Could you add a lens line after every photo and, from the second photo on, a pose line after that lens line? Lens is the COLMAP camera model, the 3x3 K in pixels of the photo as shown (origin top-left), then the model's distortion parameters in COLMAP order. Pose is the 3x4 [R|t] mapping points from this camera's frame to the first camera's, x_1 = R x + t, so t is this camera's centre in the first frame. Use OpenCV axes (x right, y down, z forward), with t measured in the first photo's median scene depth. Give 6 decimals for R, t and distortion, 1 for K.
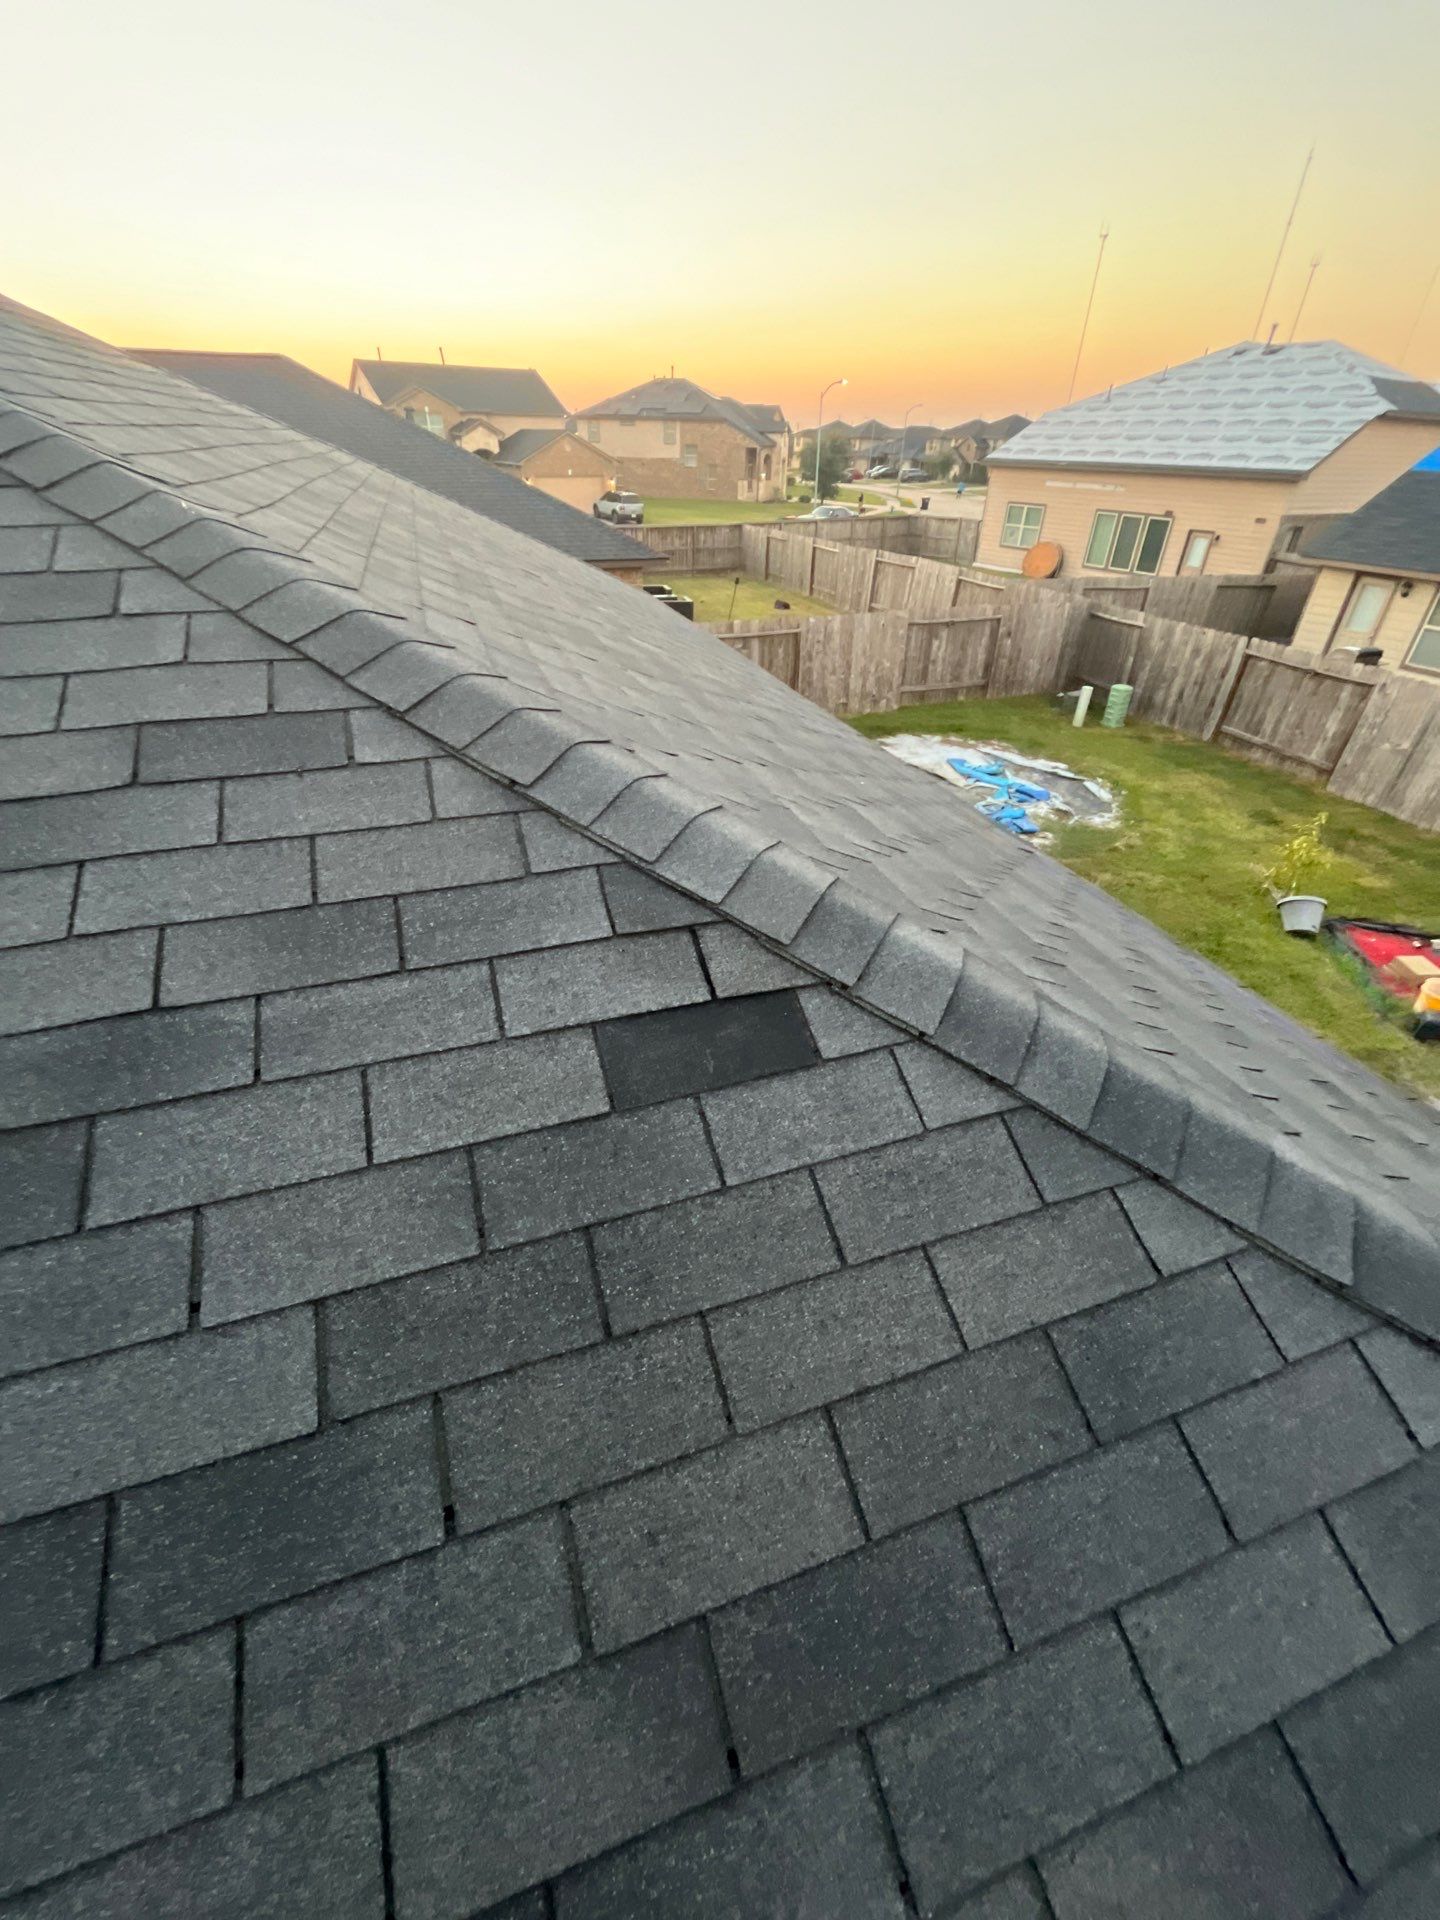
lens RADIAL K [[774.0, 0, 722.4], [0, 774.0, 960.6], [0, 0, 1]] dist [-0.003194, 0.000638]
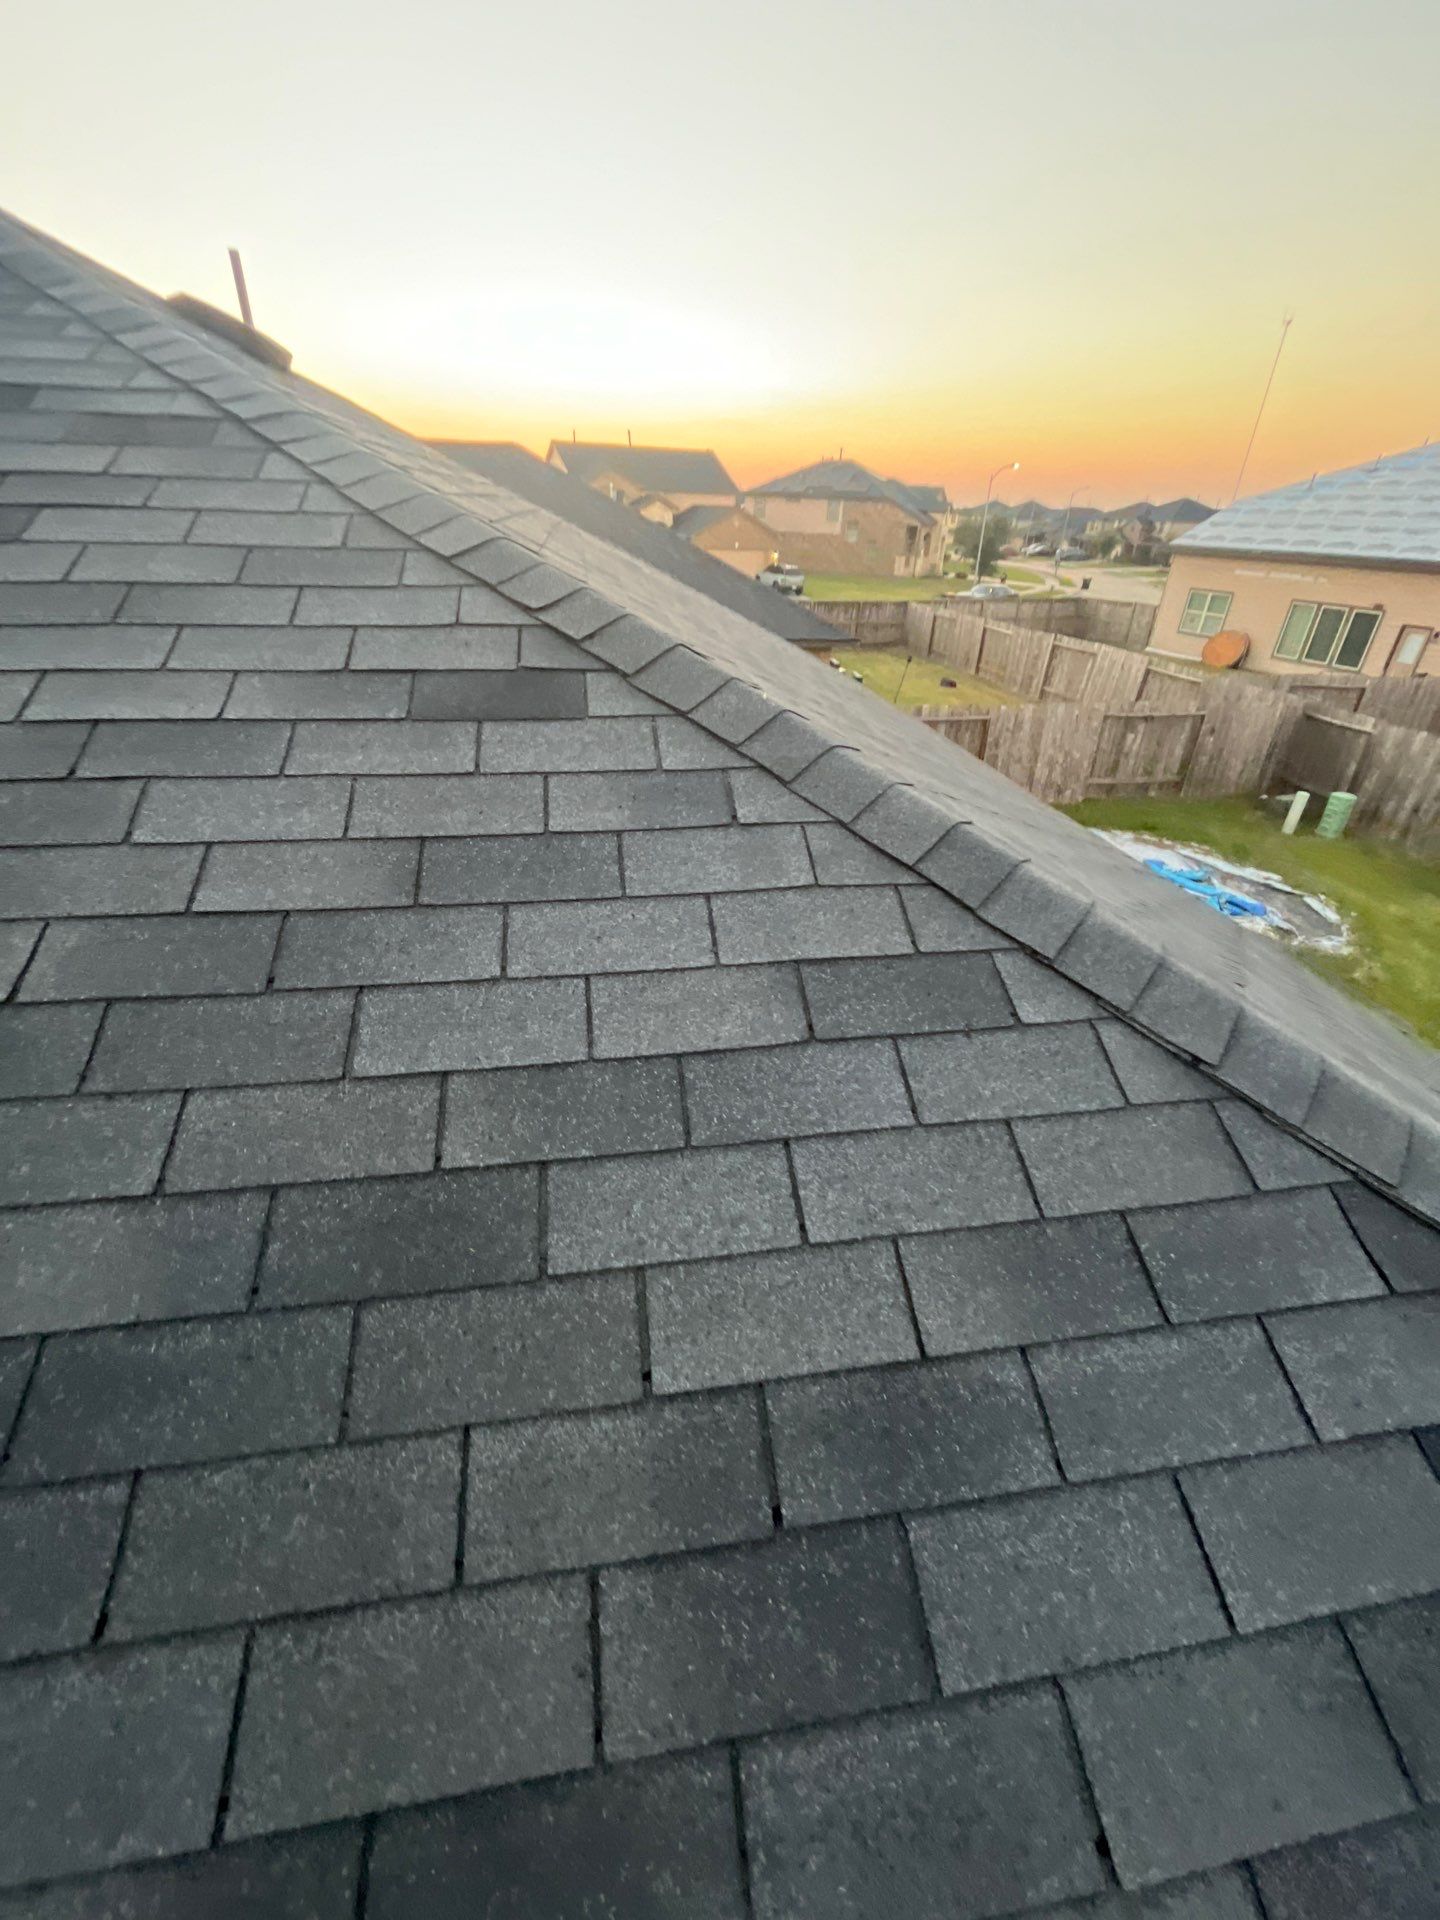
lens RADIAL K [[774.0, 0, 717.2], [0, 774.0, 959.2], [0, 0, 1]] dist [-0.003194, 0.000638]
pose [[0.985975, 0.096956, -0.135844, -0.639828], [-0.105978, 0.992507, -0.060819, -0.216035], [0.128930, 0.074362, 0.988862, 0.070309]]
